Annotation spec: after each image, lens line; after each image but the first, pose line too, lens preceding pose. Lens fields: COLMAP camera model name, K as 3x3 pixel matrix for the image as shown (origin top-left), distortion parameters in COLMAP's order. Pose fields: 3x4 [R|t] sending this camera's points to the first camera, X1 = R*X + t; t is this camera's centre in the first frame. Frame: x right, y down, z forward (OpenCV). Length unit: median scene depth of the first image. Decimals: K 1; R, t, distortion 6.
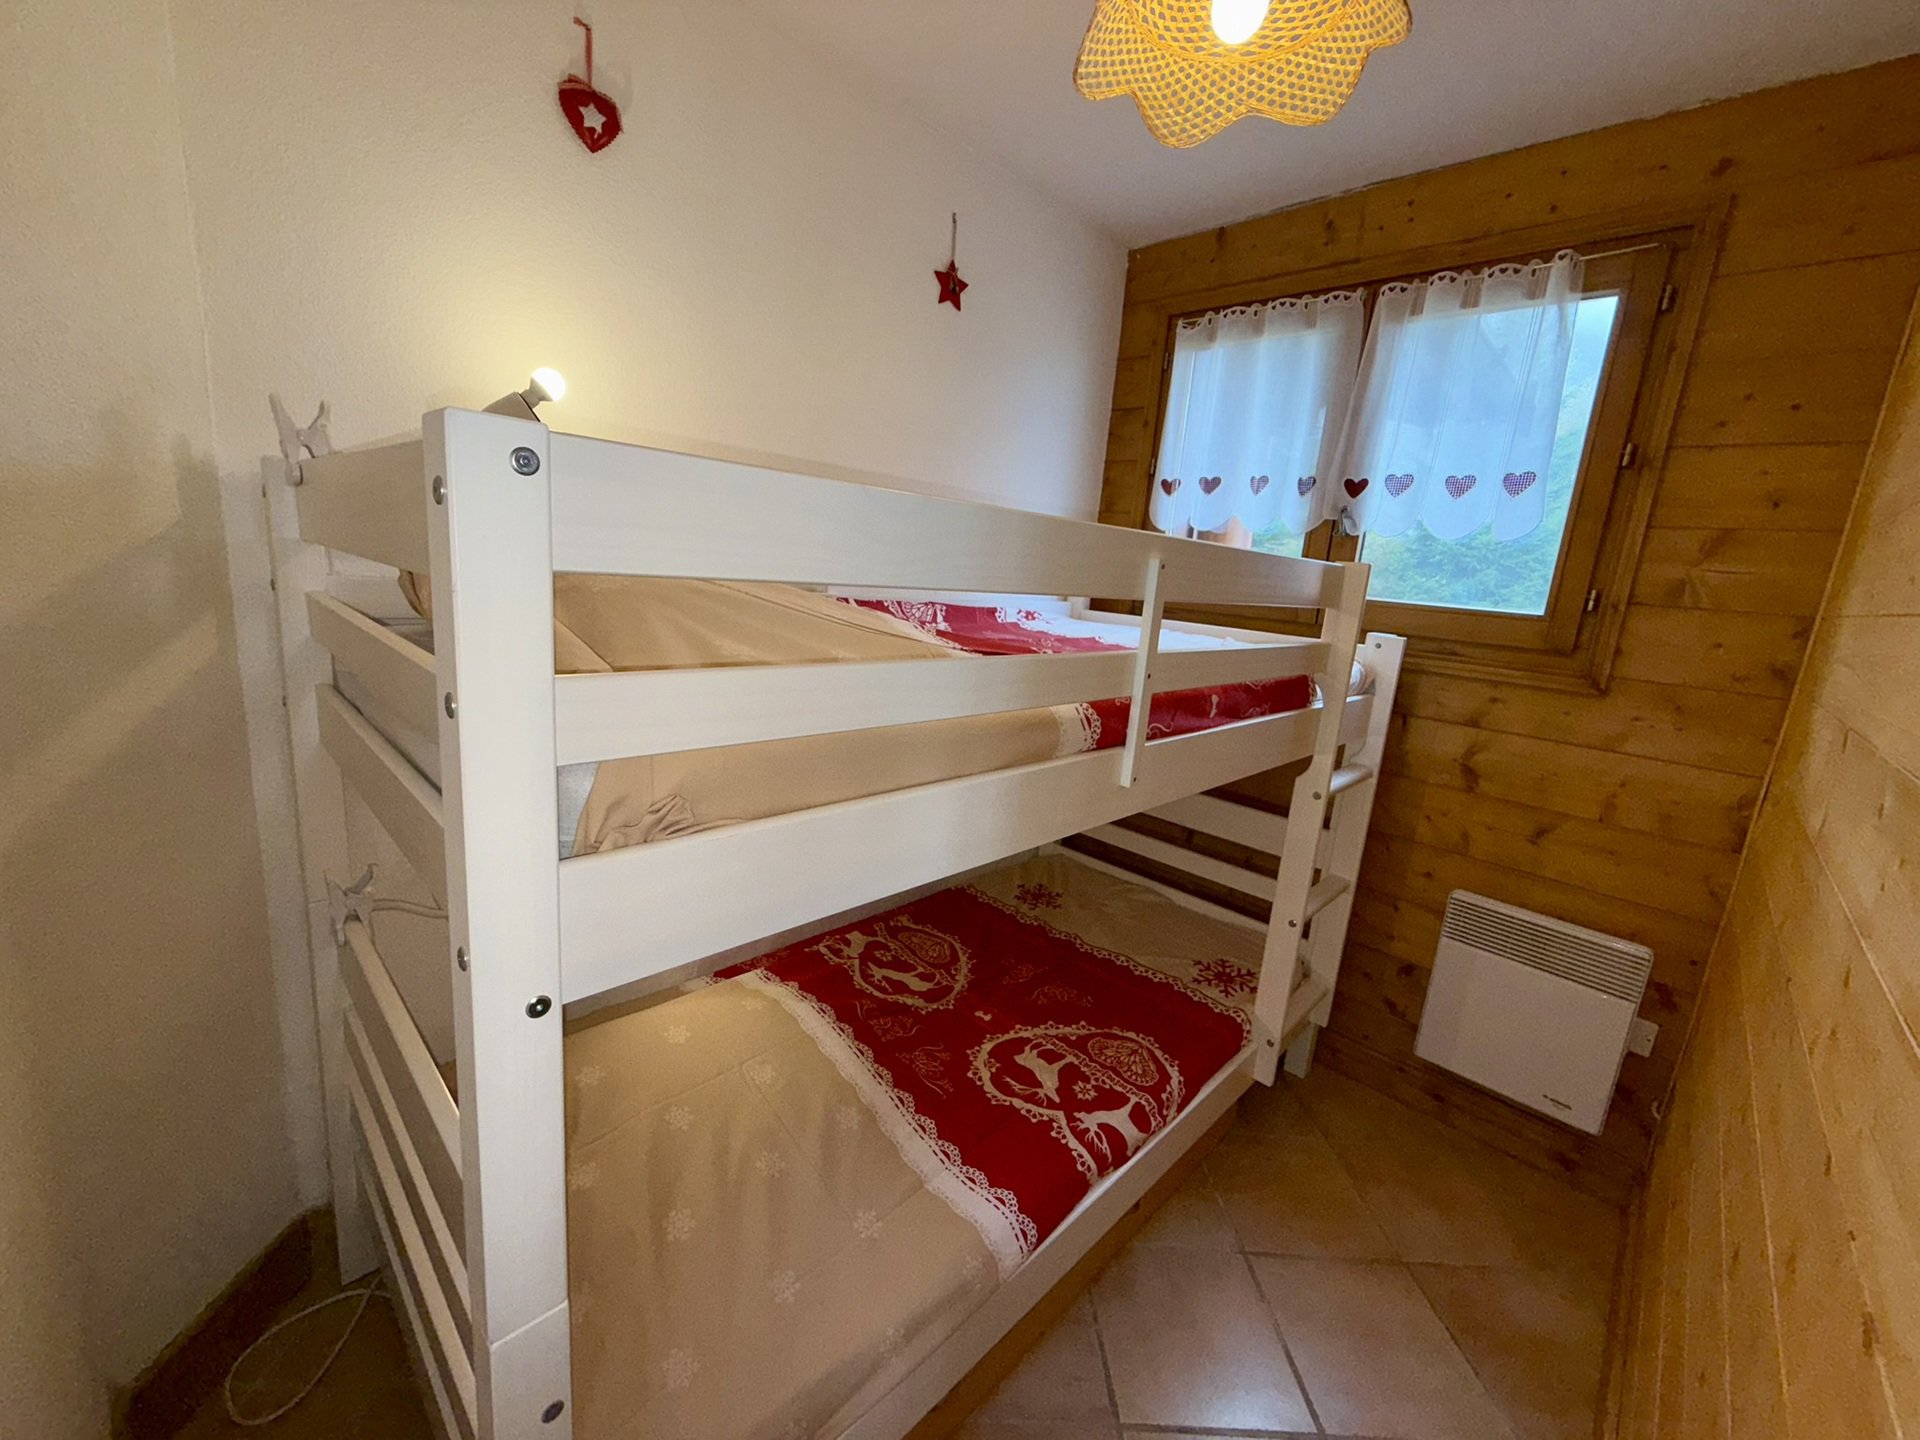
lens RADIAL K [[761.1, 0, 947.8], [0, 761.1, 722.7], [0, 0, 1]] dist [-0.002180, 0.000665]
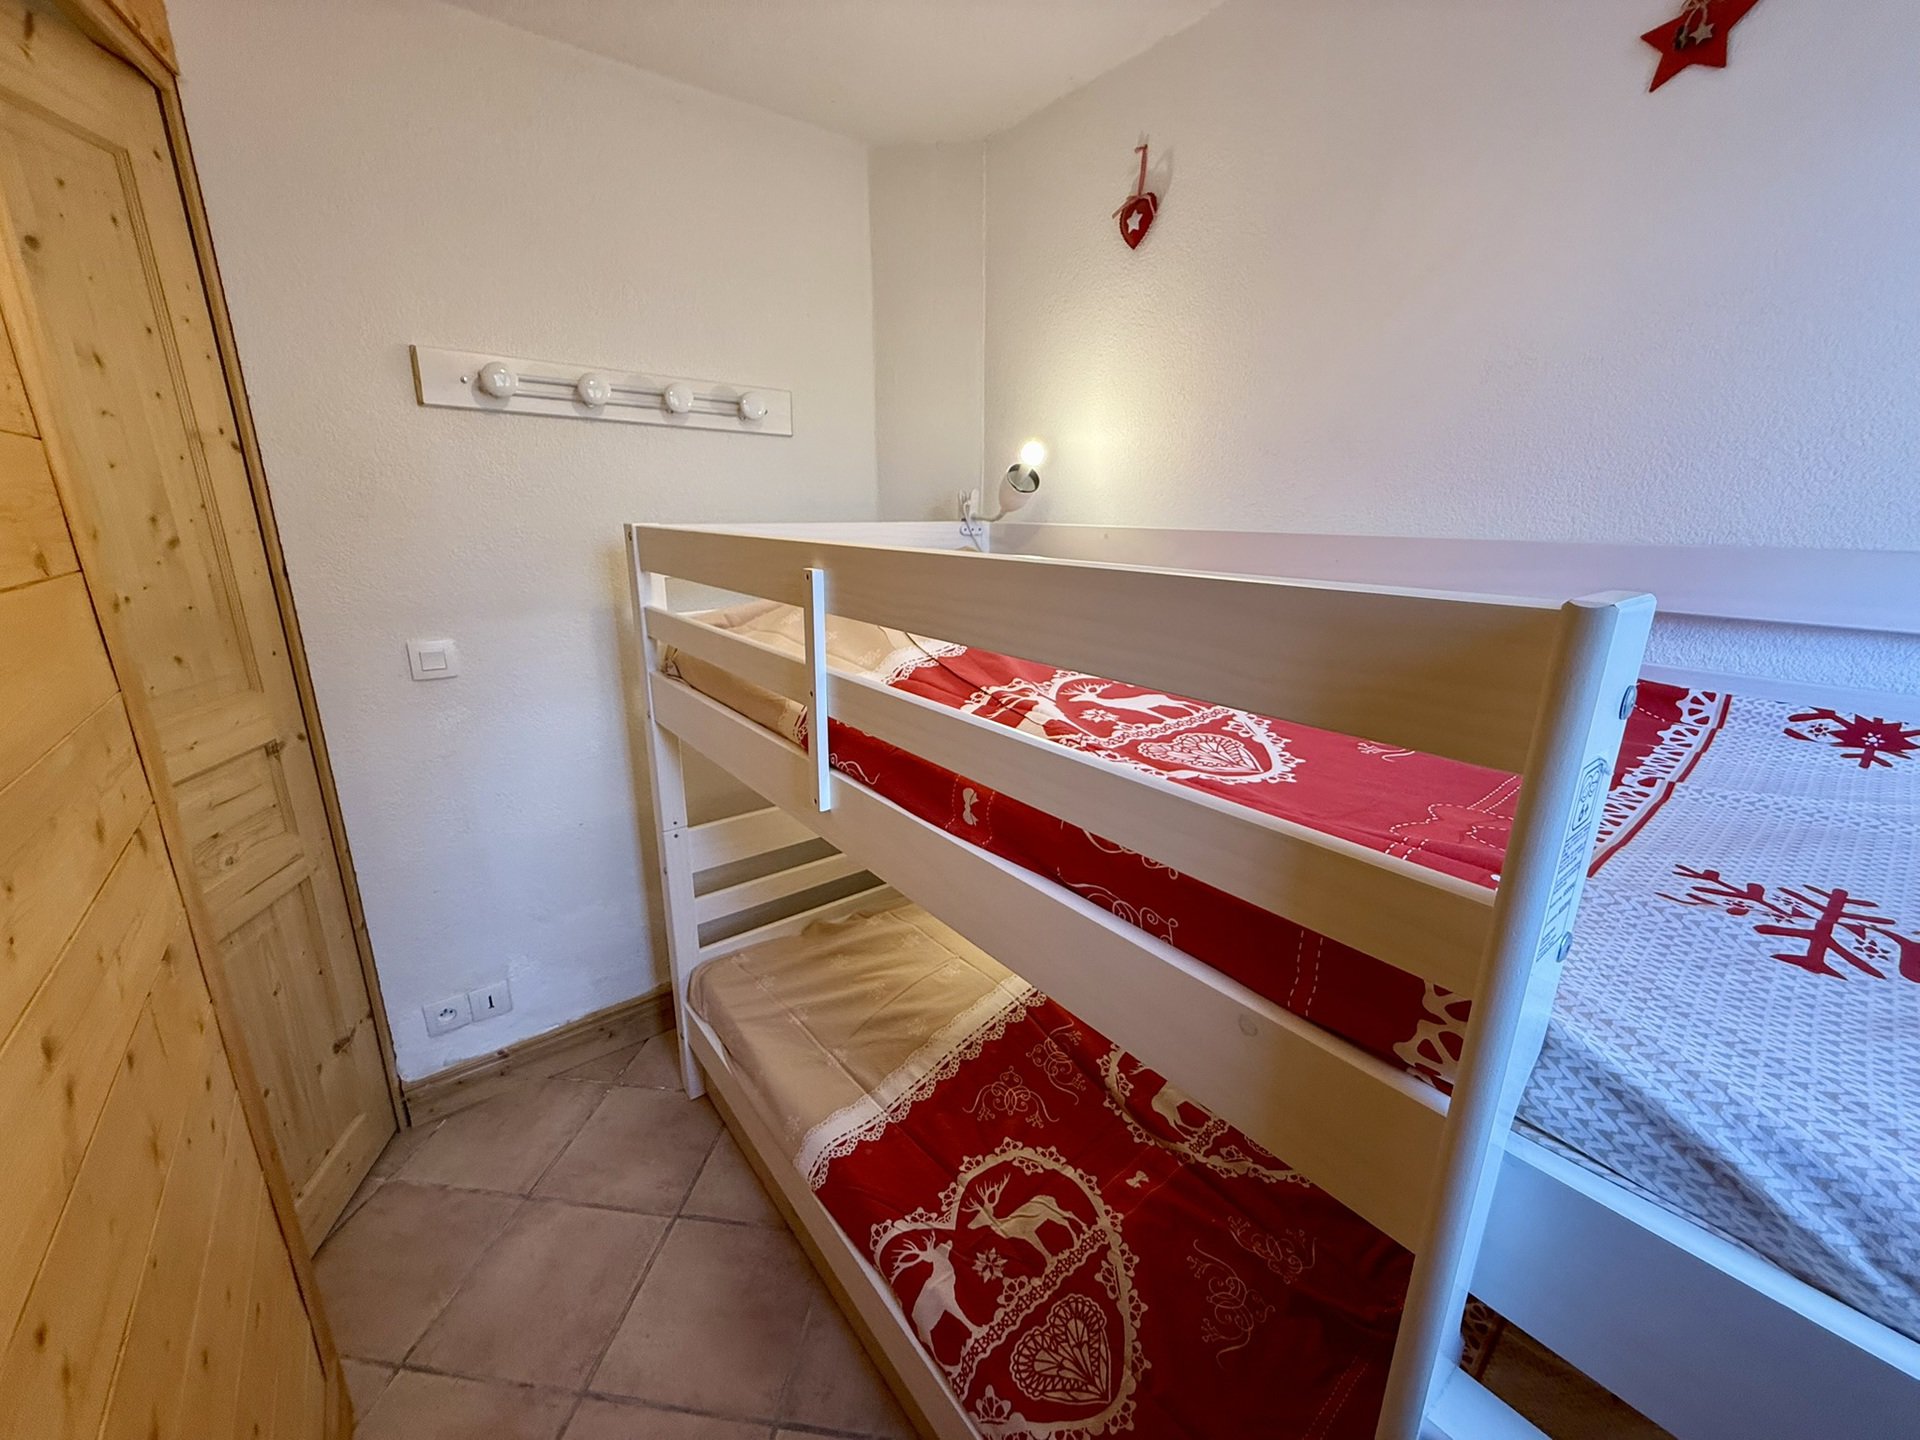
lens RADIAL K [[761.1, 0, 949.7], [0, 761.1, 717.1], [0, 0, 1]] dist [-0.002180, 0.000665]
pose [[-0.136994, 0.184261, -0.973283, 0.869338], [-0.218620, 0.952695, 0.211135, -0.203110], [0.966146, 0.241703, -0.090231, 0.941605]]
